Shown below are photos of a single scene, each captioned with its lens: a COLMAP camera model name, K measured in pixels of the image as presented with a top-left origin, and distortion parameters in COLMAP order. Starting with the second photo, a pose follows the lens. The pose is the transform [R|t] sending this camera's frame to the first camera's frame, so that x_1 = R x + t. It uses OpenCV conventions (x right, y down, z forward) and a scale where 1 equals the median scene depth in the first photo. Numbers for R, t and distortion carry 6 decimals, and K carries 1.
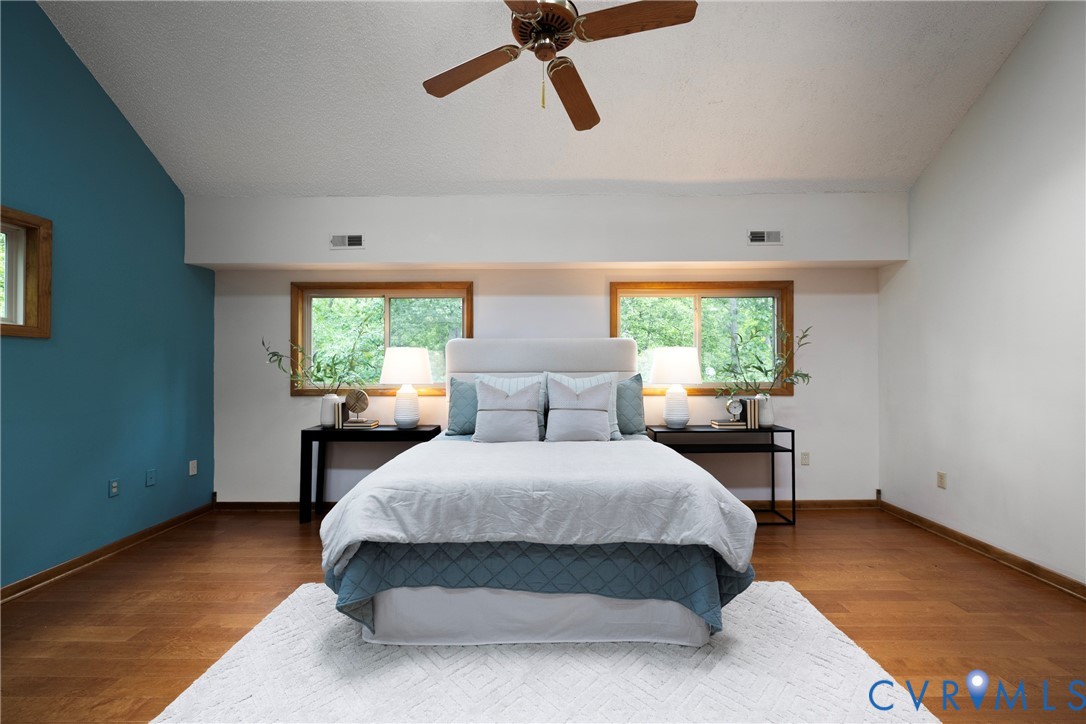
lens RADIAL K [[457.5, 0, 541.3], [0, 457.5, 366.1], [0, 0, 1]] dist [-0.001883, -0.000112]
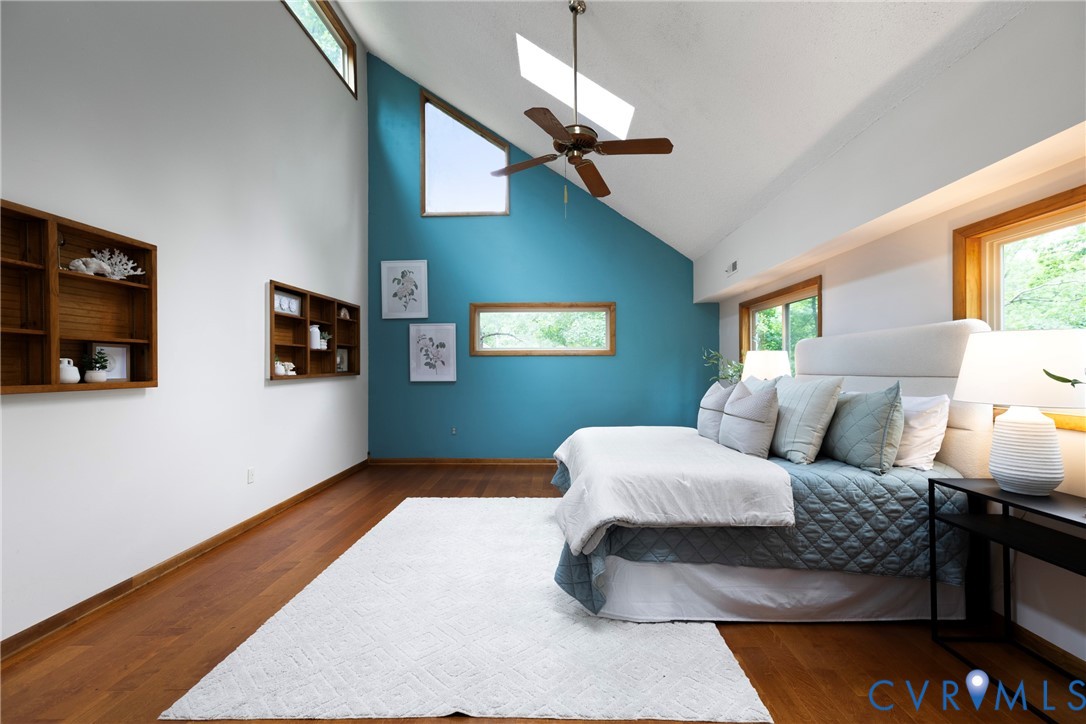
lens RADIAL K [[452.5, 0, 543.0], [0, 452.5, 362.0], [0, 0, 1]] dist [0.002105, 0.000158]
pose [[-0.016977, -0.009847, -0.999807, 0.811292], [0.007436, 0.999923, -0.009974, -0.006269], [0.999828, -0.007604, -0.016902, 0.491118]]
